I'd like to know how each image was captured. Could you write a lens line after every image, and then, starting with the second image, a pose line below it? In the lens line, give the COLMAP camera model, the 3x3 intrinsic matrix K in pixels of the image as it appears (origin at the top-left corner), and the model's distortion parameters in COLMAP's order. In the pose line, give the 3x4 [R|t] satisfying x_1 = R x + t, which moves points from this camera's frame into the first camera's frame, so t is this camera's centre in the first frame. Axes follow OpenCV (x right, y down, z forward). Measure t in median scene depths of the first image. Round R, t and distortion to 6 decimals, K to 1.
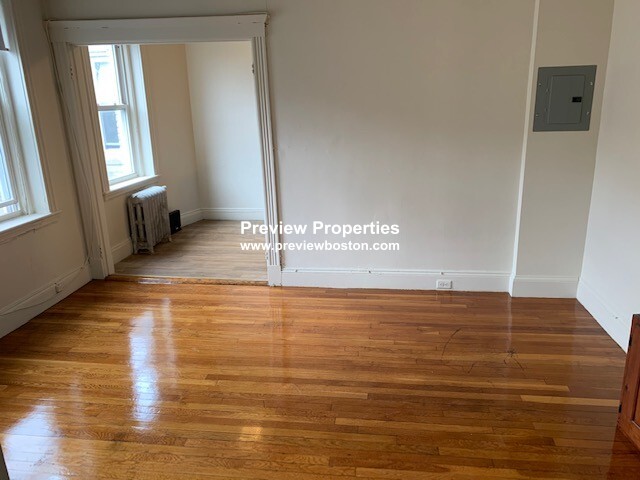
lens RADIAL K [[486.6, 0, 320.0], [0, 486.6, 240.0], [0, 0, 1]] dist [-0.000220, -0.000377]
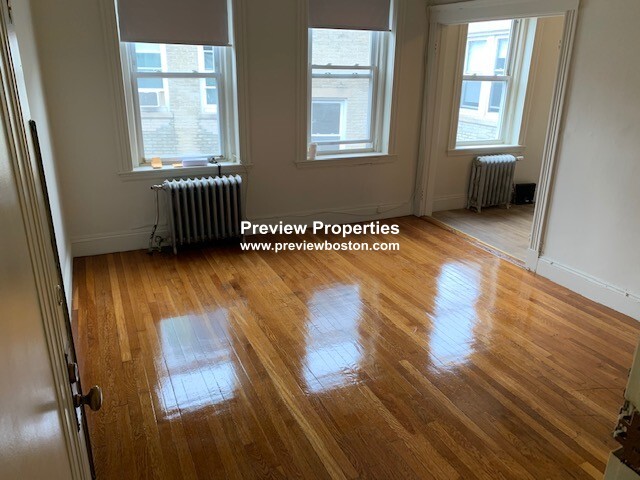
lens RADIAL K [[494.6, 0, 320.0], [0, 494.6, 240.0], [0, 0, 1]] dist [0.002441, 0.004237]
pose [[0.526966, 0.316061, -0.788931, 0.457890], [-0.269656, 0.942493, 0.197464, -0.047343], [0.805973, 0.108684, 0.581890, 0.075047]]
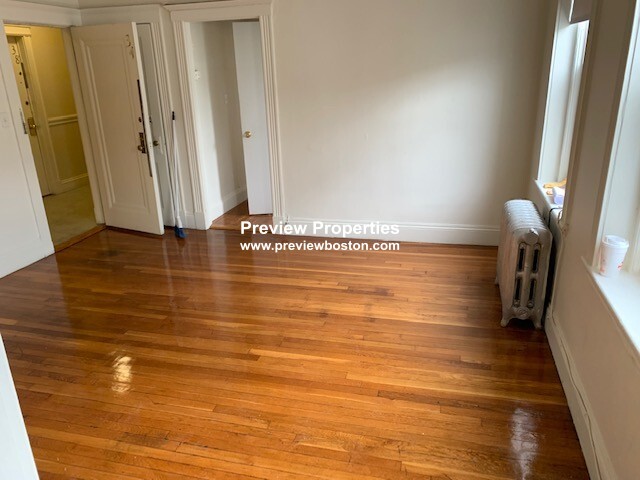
lens RADIAL K [[494.6, 0, 320.0], [0, 494.6, 240.0], [0, 0, 1]] dist [0.002441, 0.004237]
pose [[-0.989578, 0.007275, 0.143811, -0.348575], [0.092367, 0.798248, 0.595204, -0.338660], [-0.110467, 0.602284, -0.790601, 1.136669]]
